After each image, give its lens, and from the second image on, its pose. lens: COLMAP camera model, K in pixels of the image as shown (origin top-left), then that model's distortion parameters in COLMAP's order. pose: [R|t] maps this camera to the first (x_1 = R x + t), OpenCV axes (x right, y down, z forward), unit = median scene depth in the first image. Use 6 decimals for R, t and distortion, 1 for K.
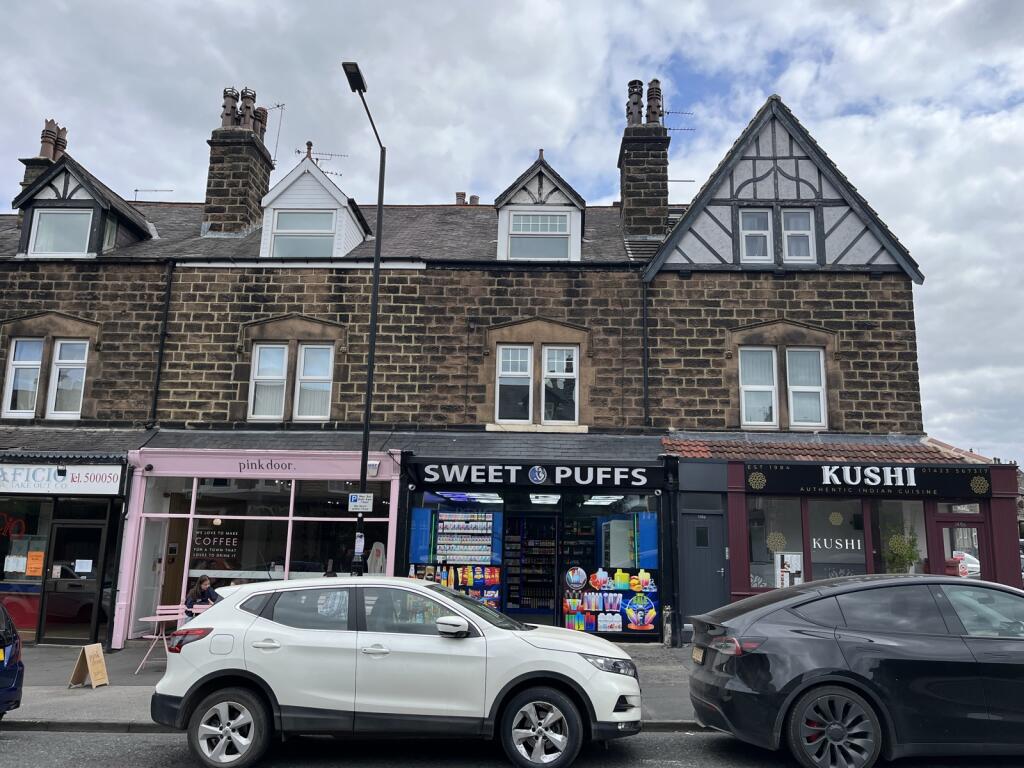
lens RADIAL K [[799.8, 0, 518.4], [0, 799.8, 383.1], [0, 0, 1]] dist [0.063956, -0.009547]
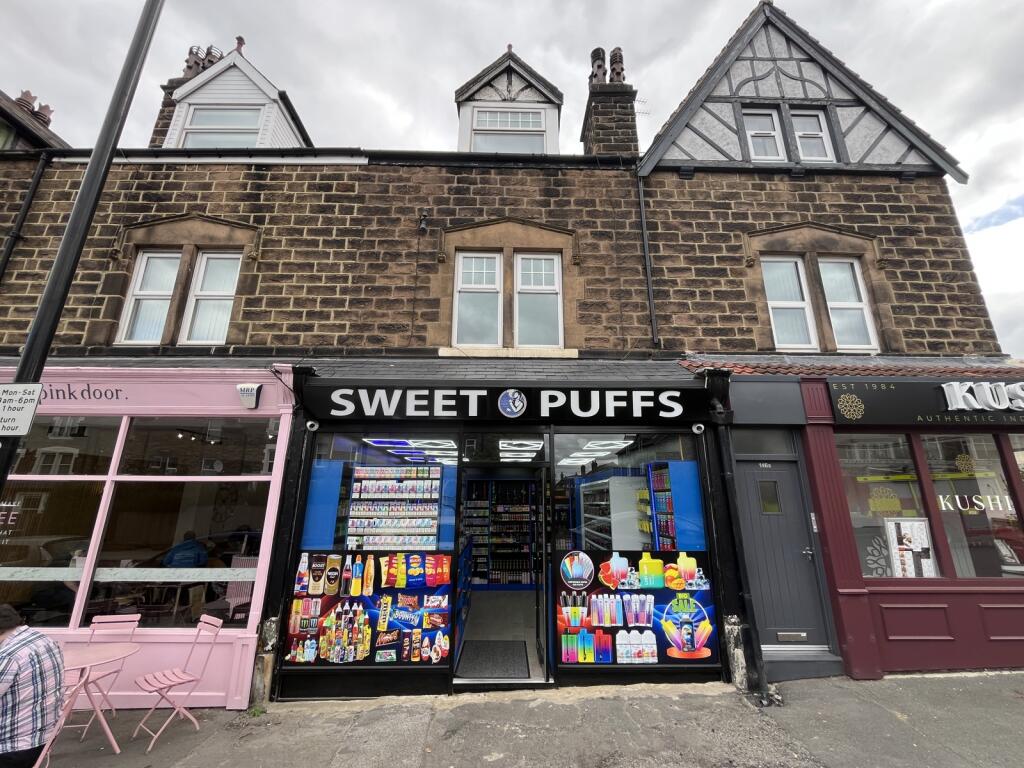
lens RADIAL K [[419.6, 0, 512.0], [0, 419.6, 384.0], [0, 0, 1]] dist [-0.002215, 0.000295]
pose [[0.998686, -0.003880, 0.051093, 0.006457], [0.007970, 0.996756, -0.080090, 0.114514], [-0.050617, 0.080392, 0.995477, 0.607260]]
